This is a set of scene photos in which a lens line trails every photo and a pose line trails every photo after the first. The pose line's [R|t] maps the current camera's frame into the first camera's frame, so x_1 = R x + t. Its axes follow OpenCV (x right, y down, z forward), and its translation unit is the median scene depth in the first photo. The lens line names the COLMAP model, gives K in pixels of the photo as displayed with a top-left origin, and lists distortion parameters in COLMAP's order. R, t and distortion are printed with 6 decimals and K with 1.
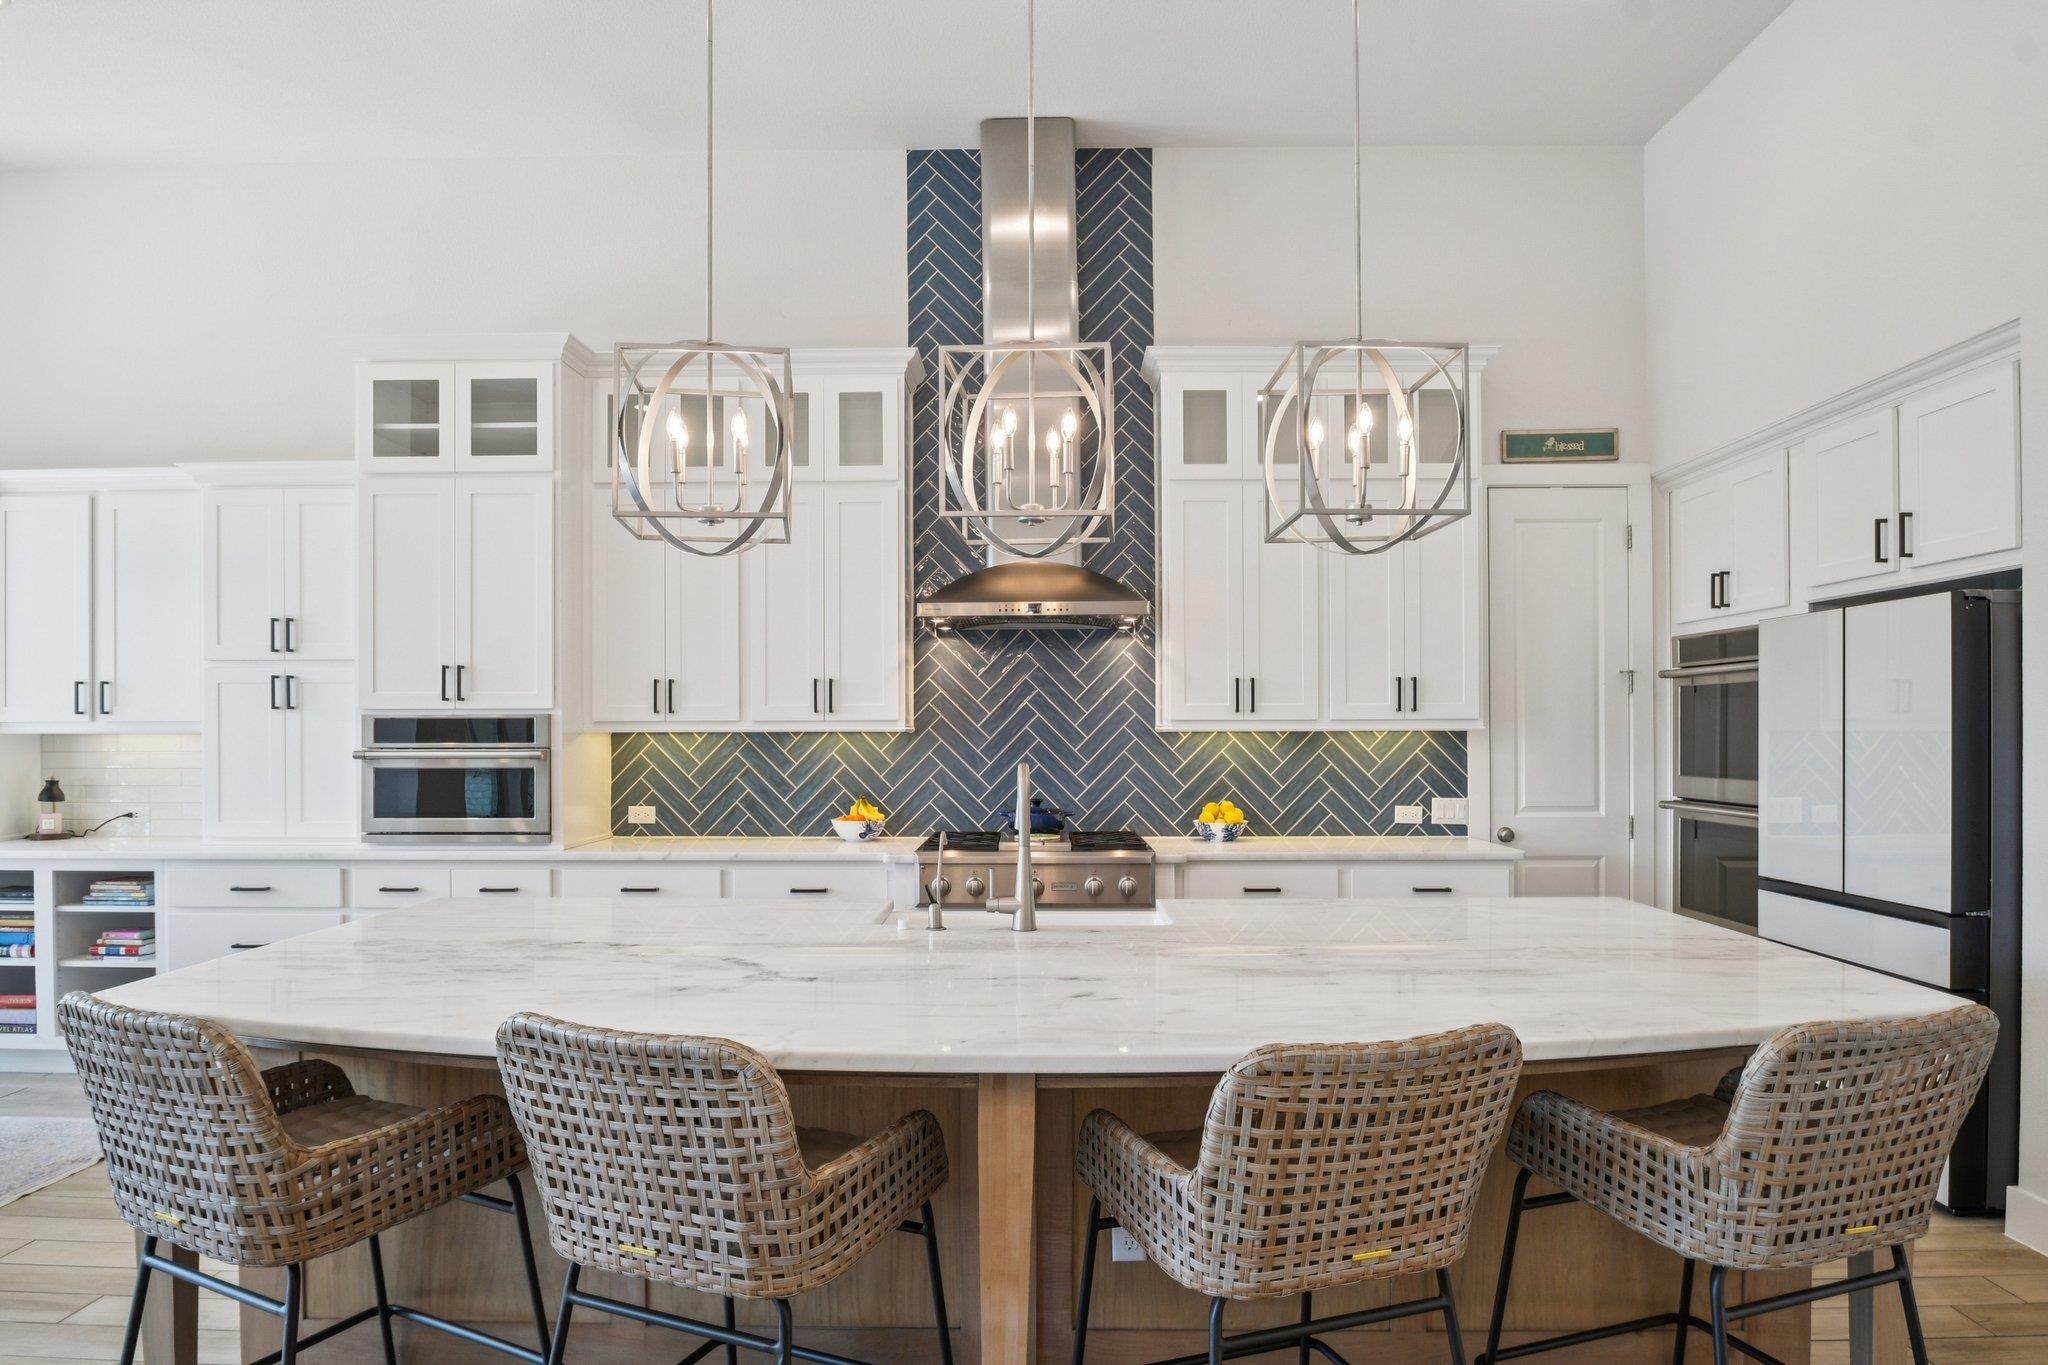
lens RADIAL K [[1215.6, 0, 1025.4], [0, 1215.6, 729.6], [0, 0, 1]] dist [-0.016952, -0.013836]
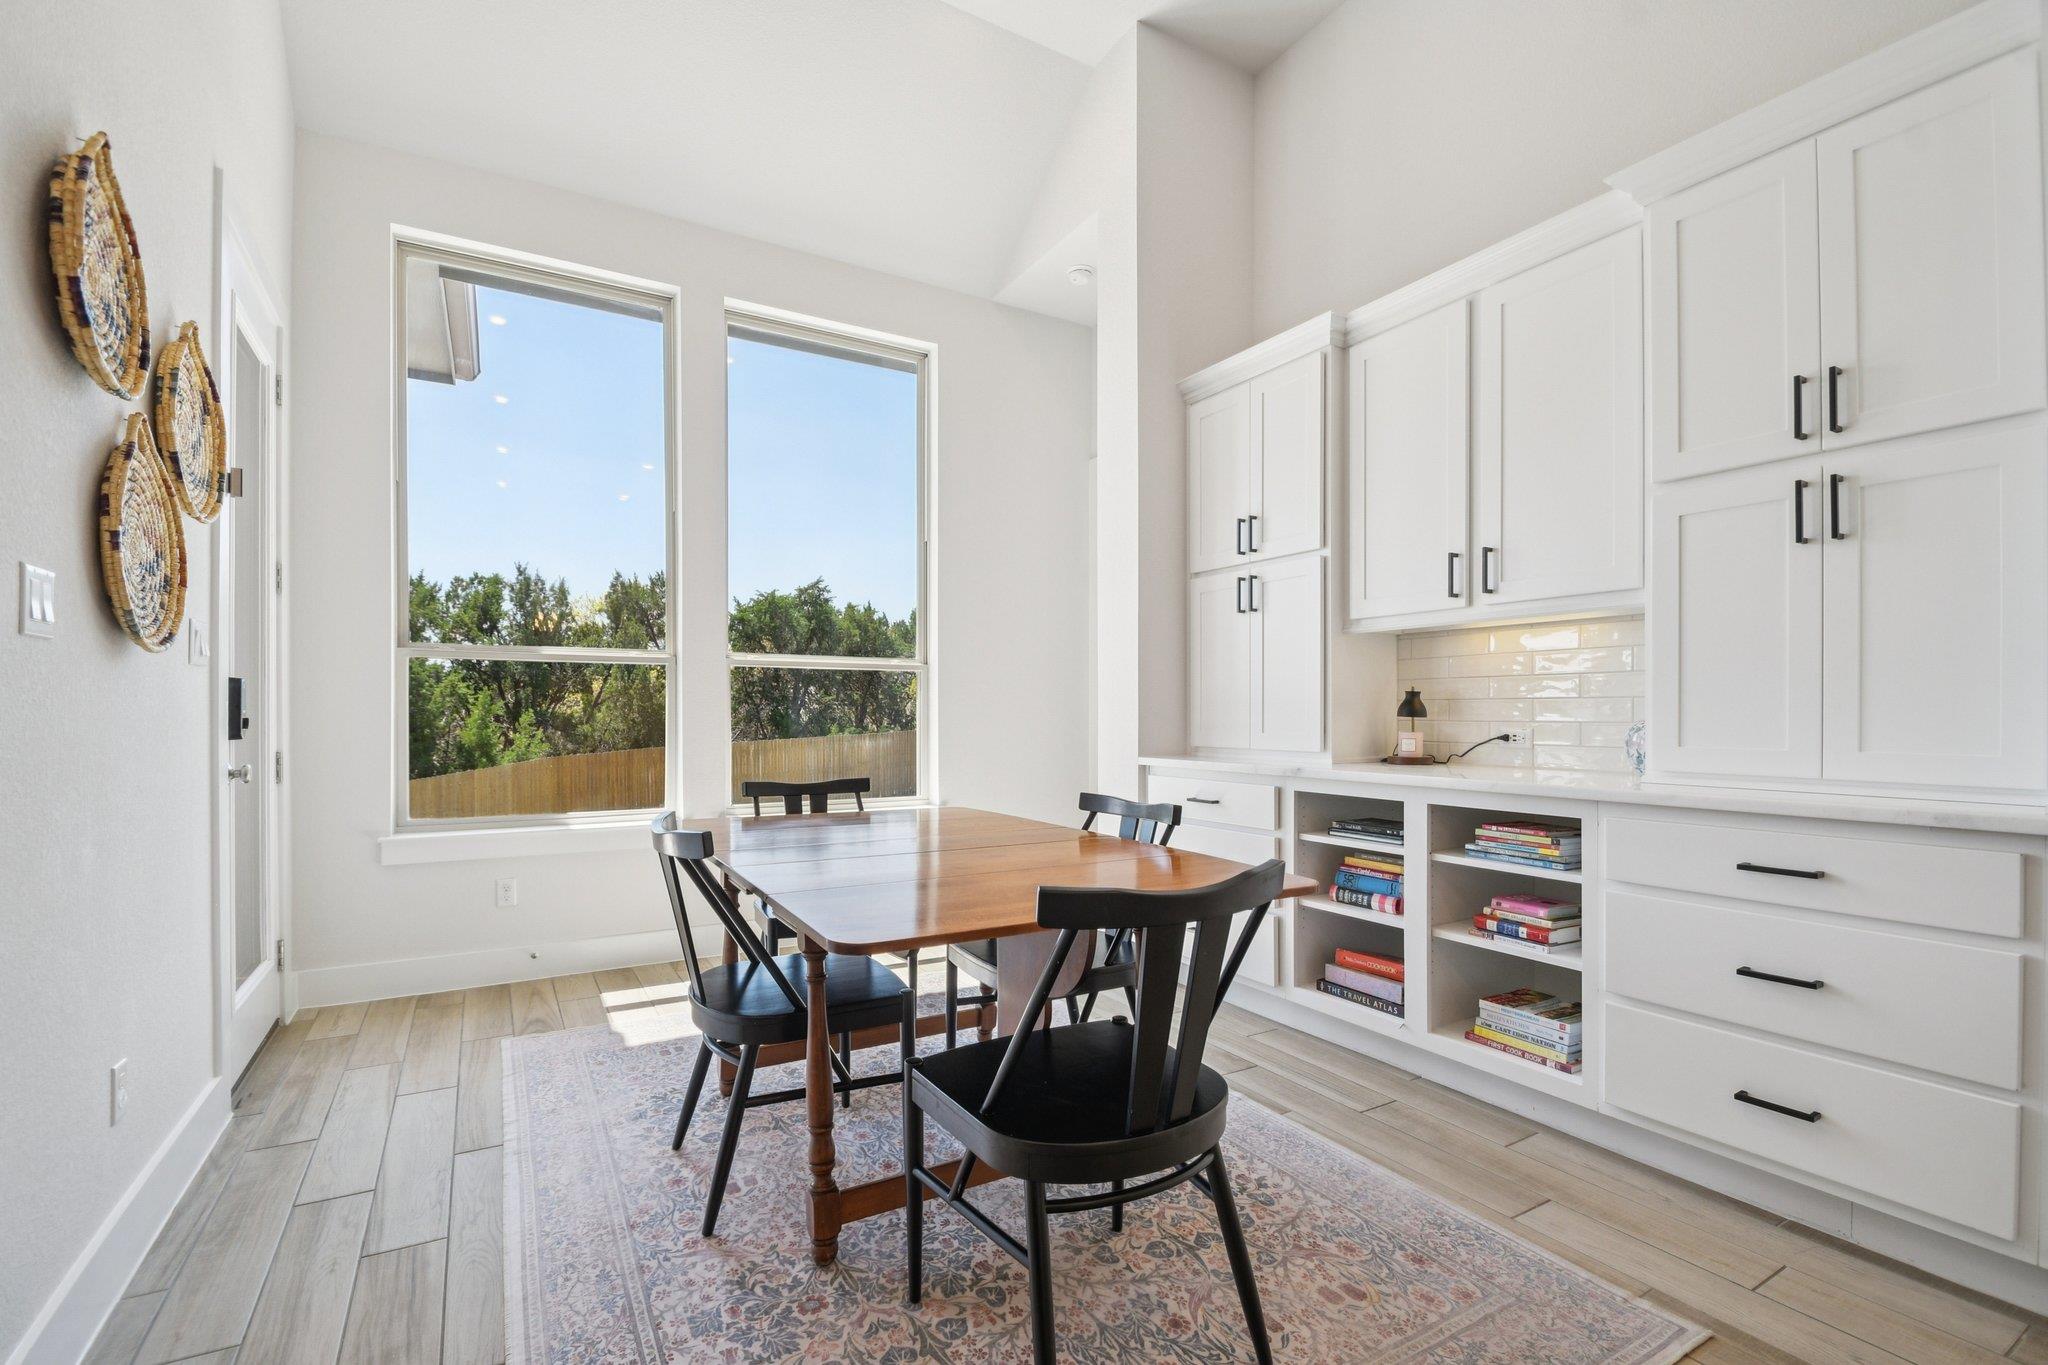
lens RADIAL K [[906.8, 0, 1016.4], [0, 906.8, 717.3], [0, 0, 1]] dist [0.008534, -0.011449]
pose [[0.516500, 0.006463, -0.856263, -0.437248], [-0.002005, 0.999978, 0.006339, 0.057978], [0.856285, -0.001557, 0.516501, 0.463736]]
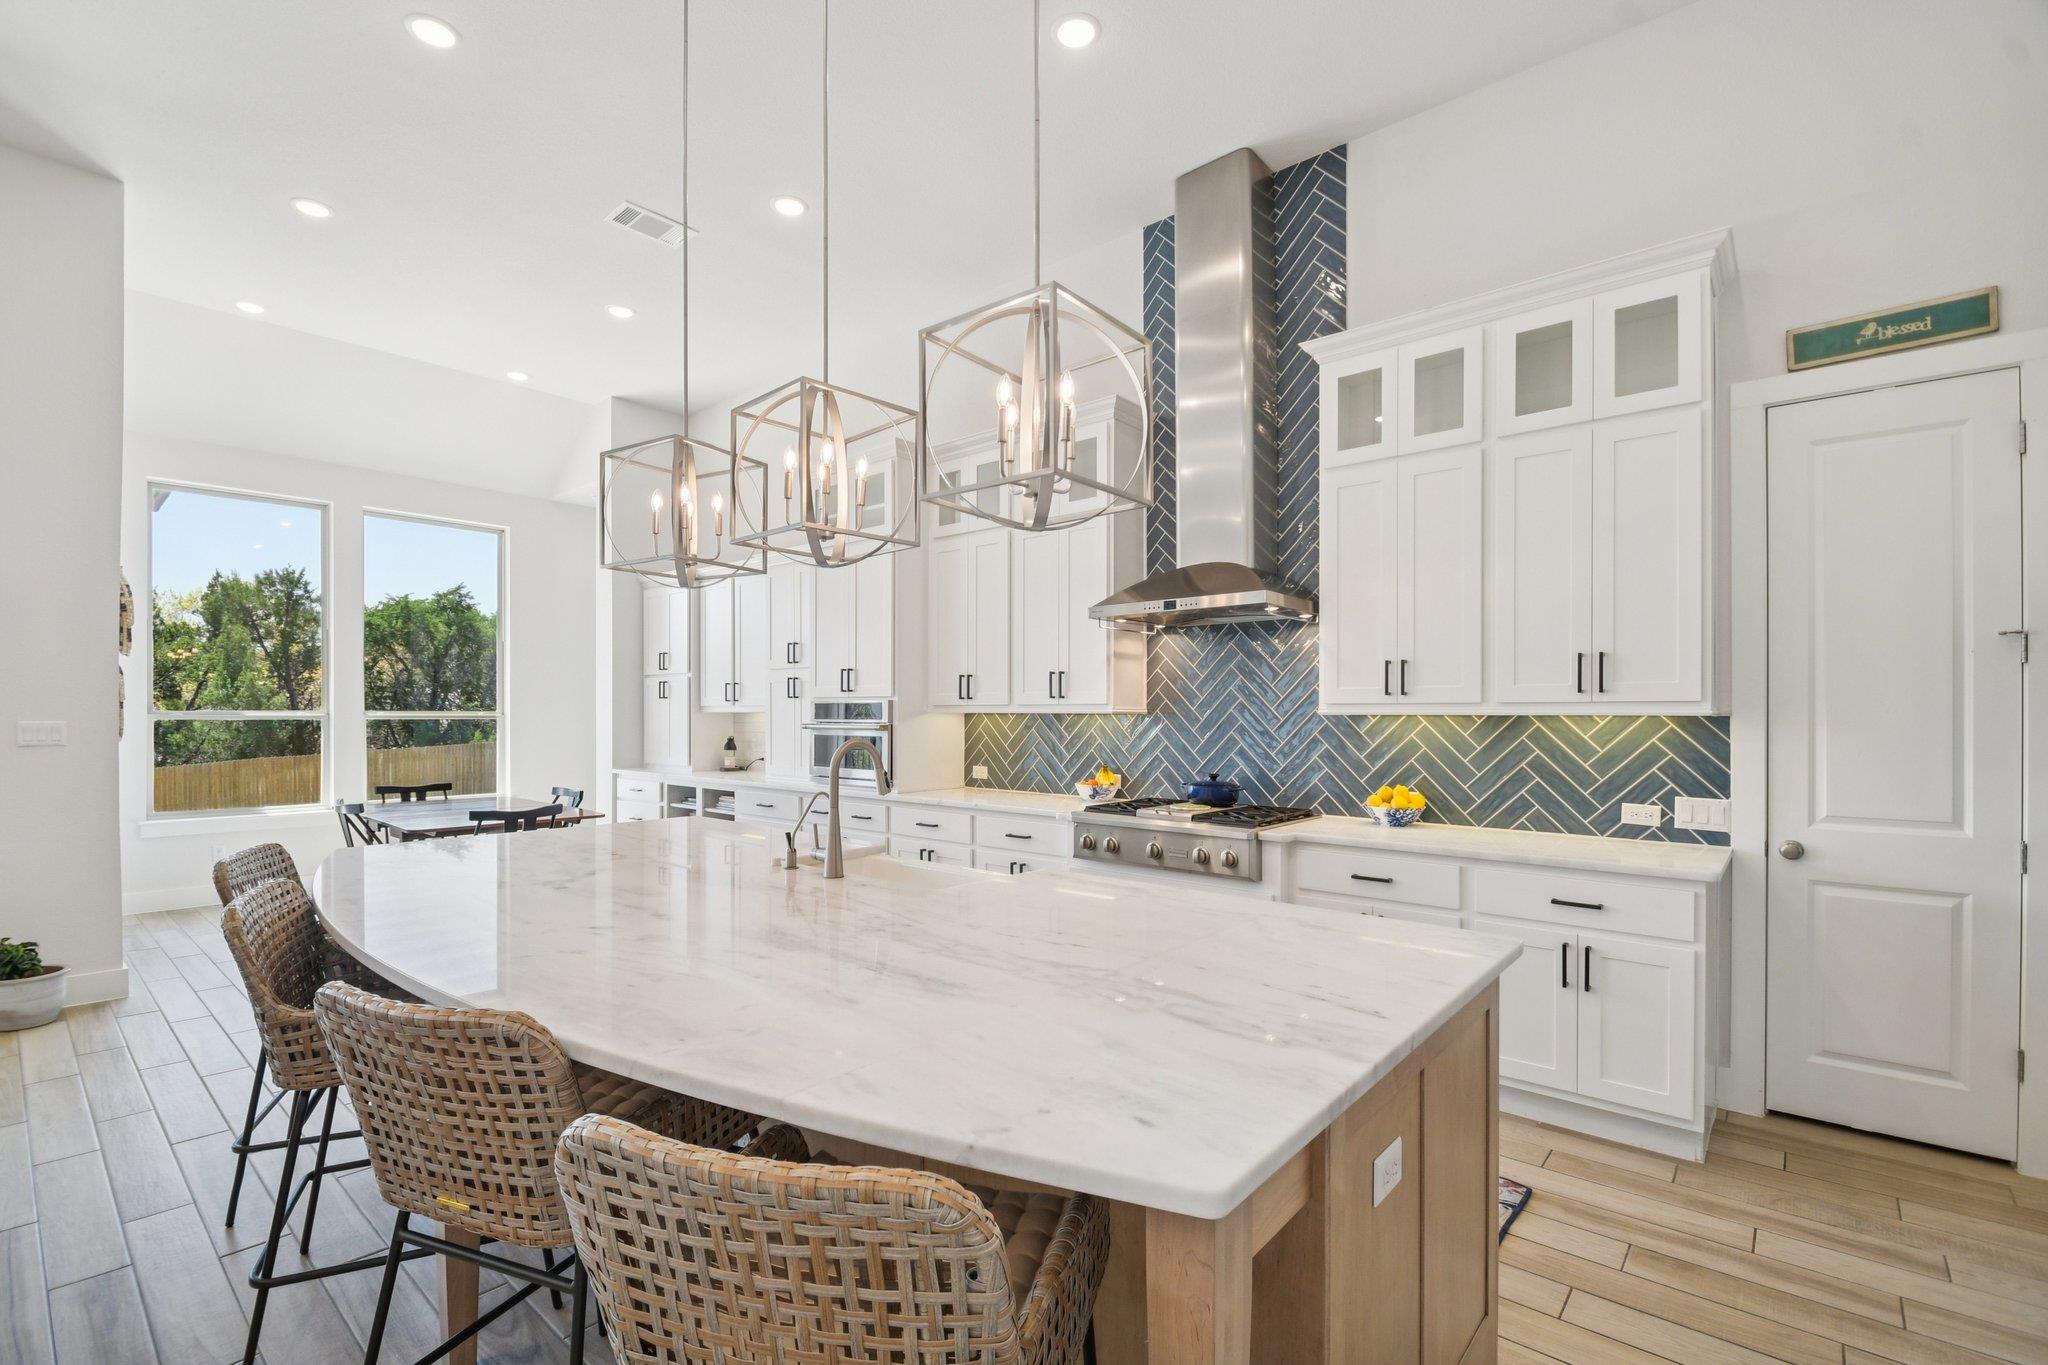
lens RADIAL K [[906.8, 0, 1016.4], [0, 906.8, 717.3], [0, 0, 1]] dist [0.008534, -0.011449]
pose [[0.764088, 0.007721, -0.645065, 0.401961], [-0.005300, 0.999970, 0.005691, 0.000878], [0.645090, -0.000930, 0.764106, 0.240622]]
